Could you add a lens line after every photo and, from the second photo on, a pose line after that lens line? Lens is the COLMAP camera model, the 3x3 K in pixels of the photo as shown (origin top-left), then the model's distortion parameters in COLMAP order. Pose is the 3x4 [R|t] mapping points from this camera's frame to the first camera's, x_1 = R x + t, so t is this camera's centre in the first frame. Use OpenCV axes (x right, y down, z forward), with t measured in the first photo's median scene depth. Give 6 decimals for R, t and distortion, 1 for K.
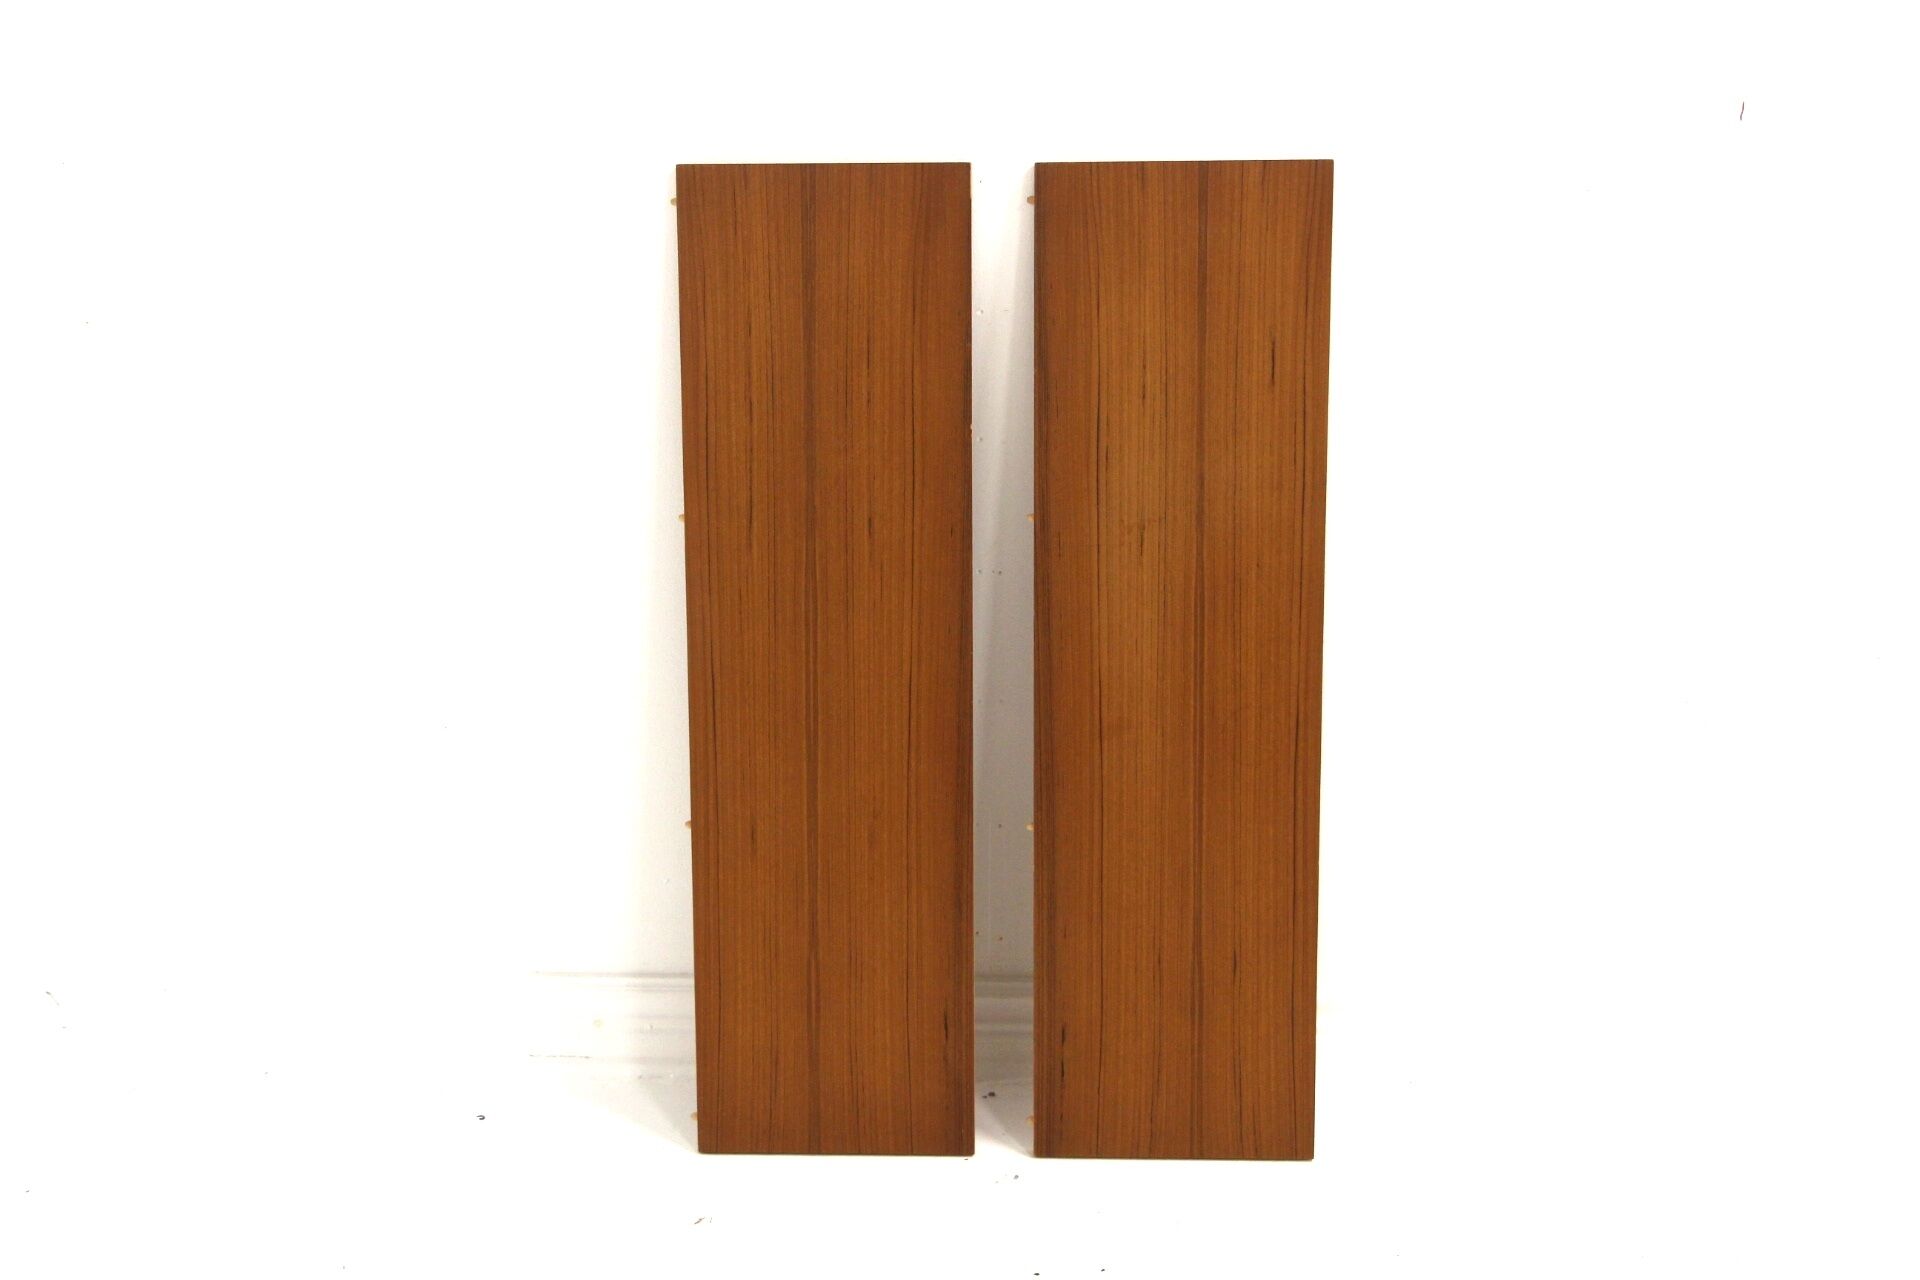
lens RADIAL K [[1502.1, 0, 956.1], [0, 1502.1, 630.7], [0, 0, 1]] dist [-0.013173, -0.001686]
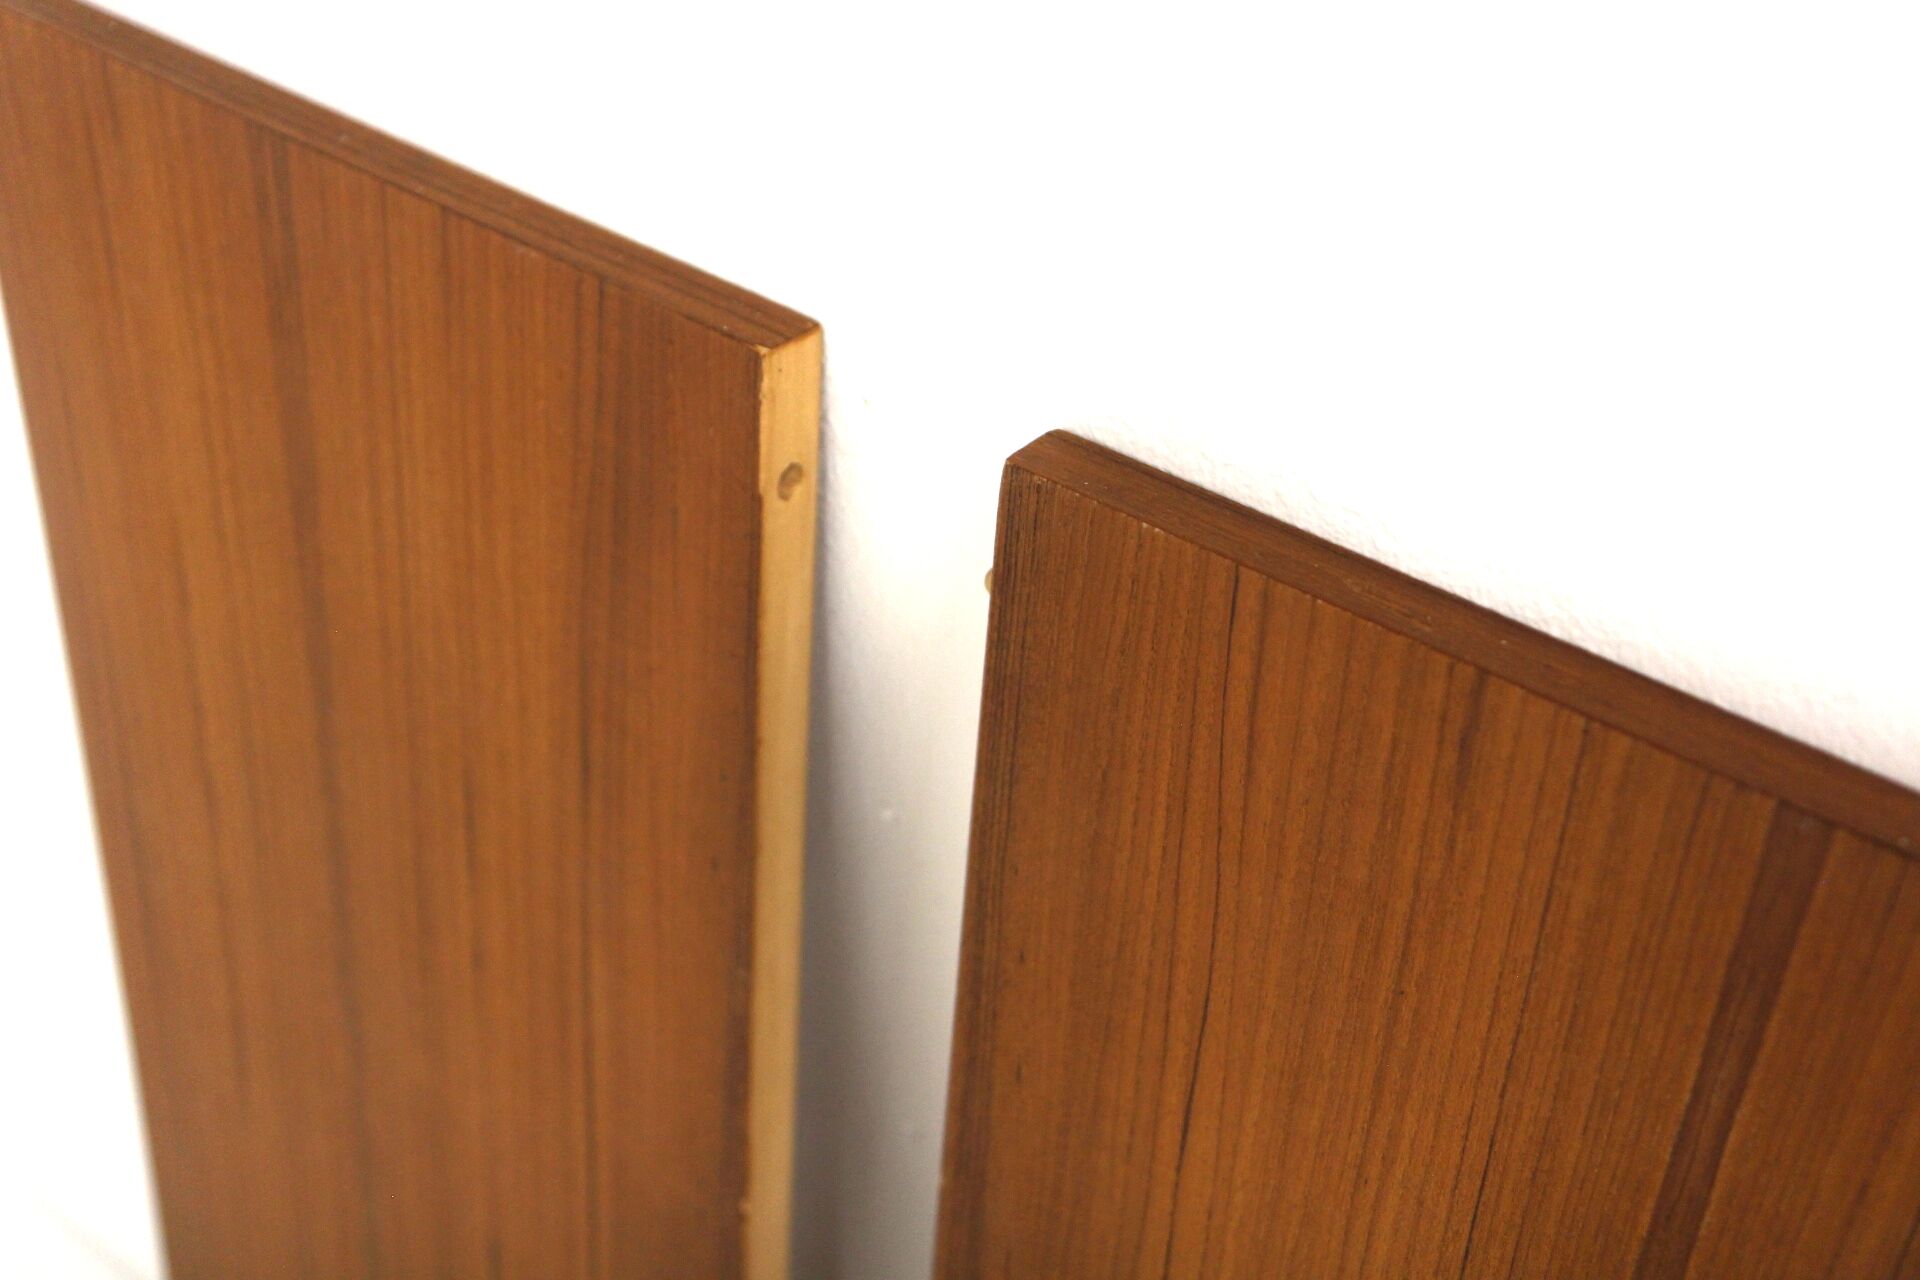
lens RADIAL K [[1502.1, 0, 953.4], [0, 1502.1, 641.5], [0, 0, 1]] dist [-0.013173, -0.001686]
pose [[0.996221, 0.082046, -0.028512, 0.051235], [-0.062800, 0.907138, 0.416122, -0.365710], [0.060006, -0.412759, 0.908862, 0.738075]]
